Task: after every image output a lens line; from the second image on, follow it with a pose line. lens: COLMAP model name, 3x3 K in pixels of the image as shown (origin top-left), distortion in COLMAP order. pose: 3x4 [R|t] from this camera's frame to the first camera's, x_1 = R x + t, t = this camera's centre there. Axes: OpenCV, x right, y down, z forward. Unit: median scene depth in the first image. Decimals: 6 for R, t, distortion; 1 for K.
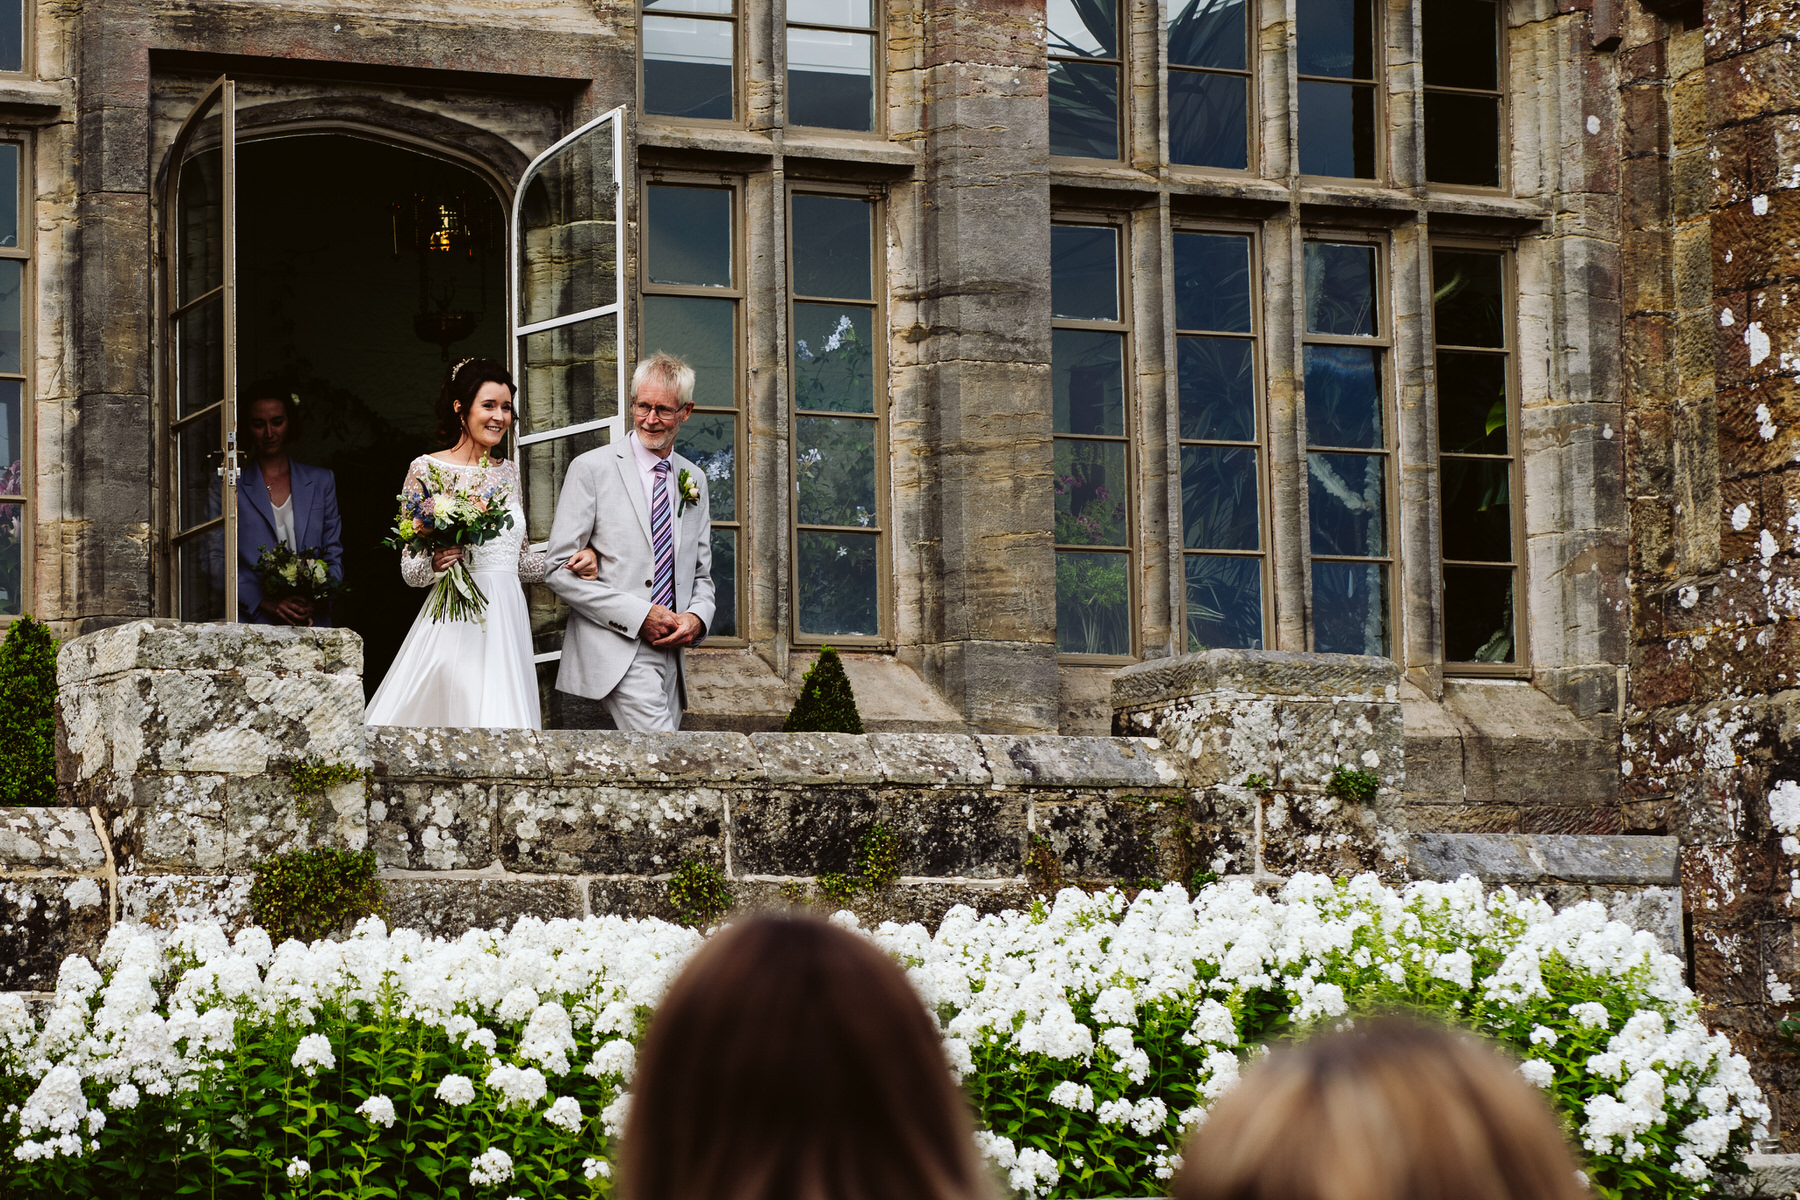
lens RADIAL K [[6214.0, 0, 747.9], [0, 6214.0, 602.3], [0, 0, 1]] dist [0.490049, -21.962630]
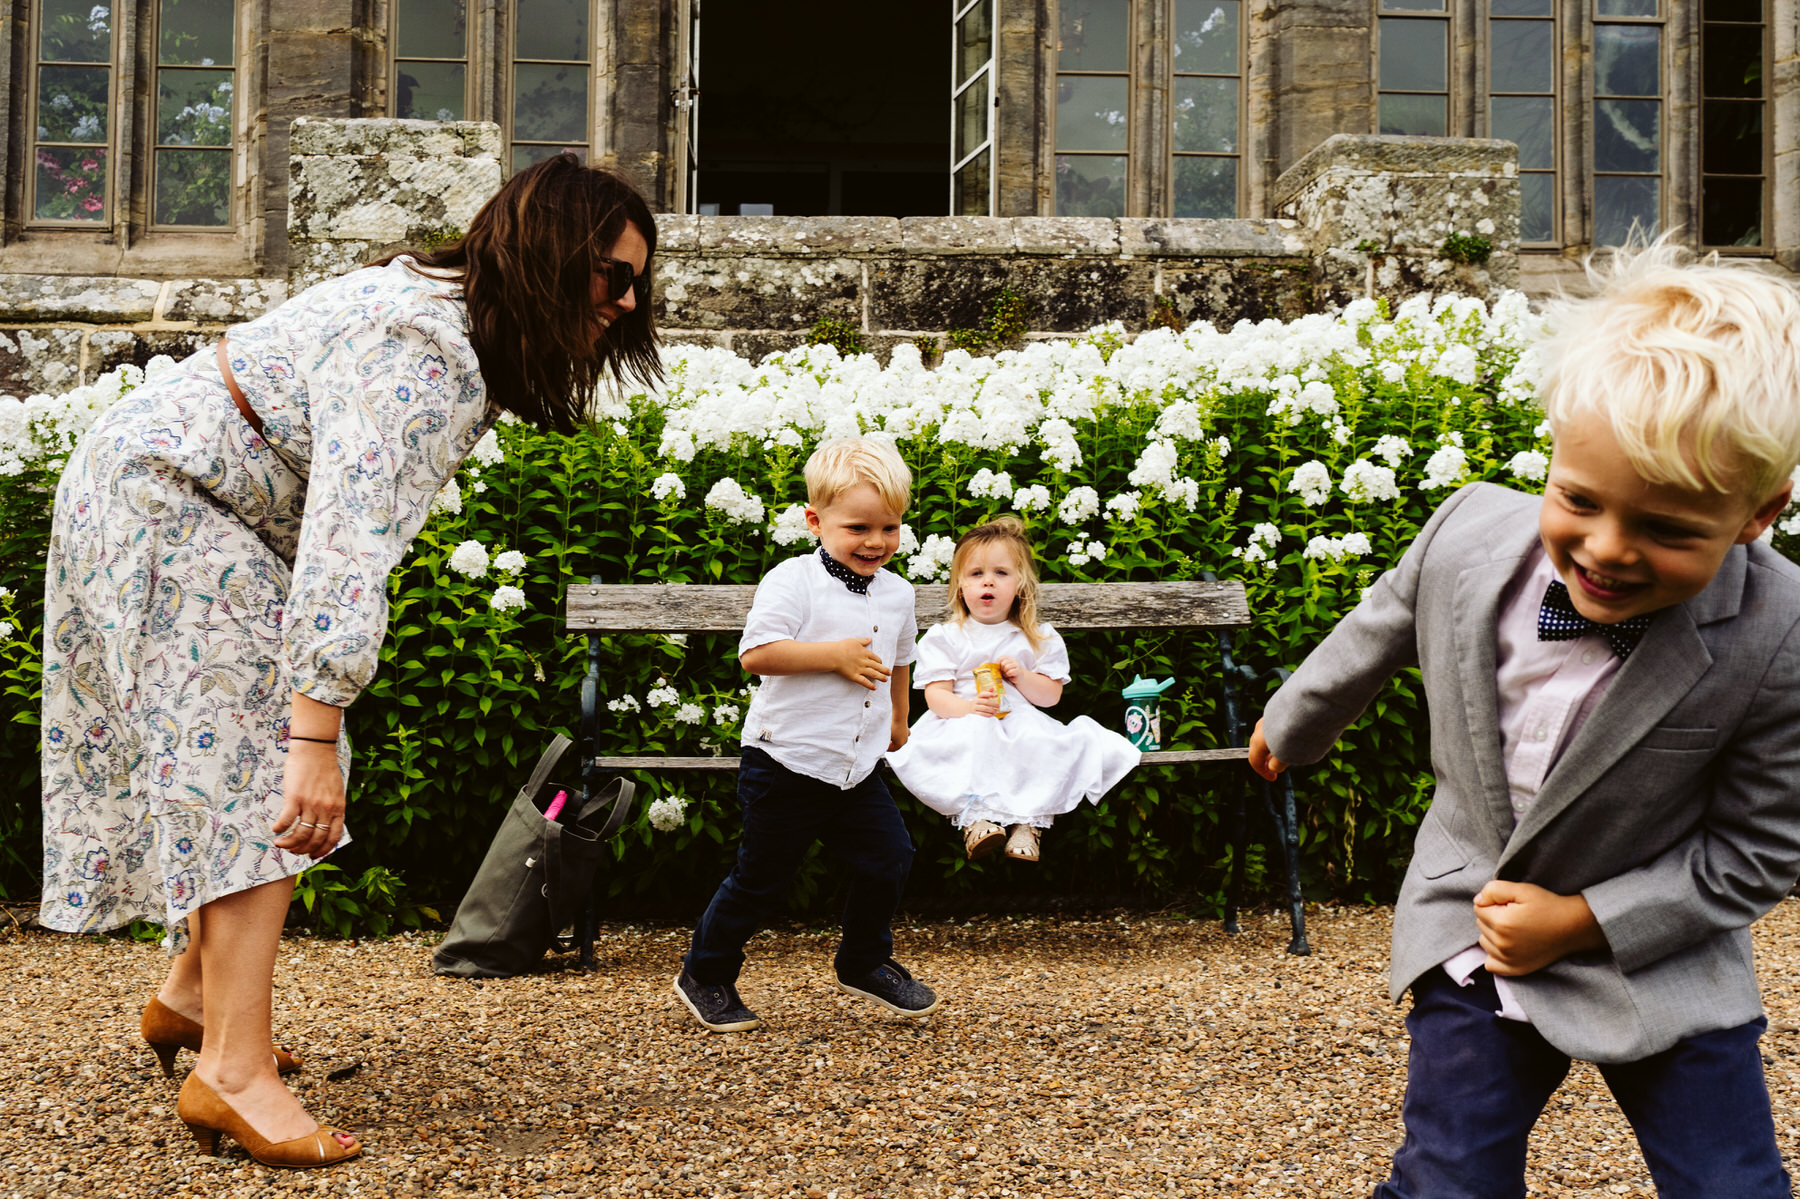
lens RADIAL K [[1767.6, 0, 898.4], [0, 1767.6, 700.7], [0, 0, 1]] dist [0.018767, 0.021974]
pose [[0.908399, 0.024888, -0.417362, 0.146517], [0.031582, 0.991290, 0.127851, 0.070111], [0.416909, -0.129320, 0.899702, 0.662564]]
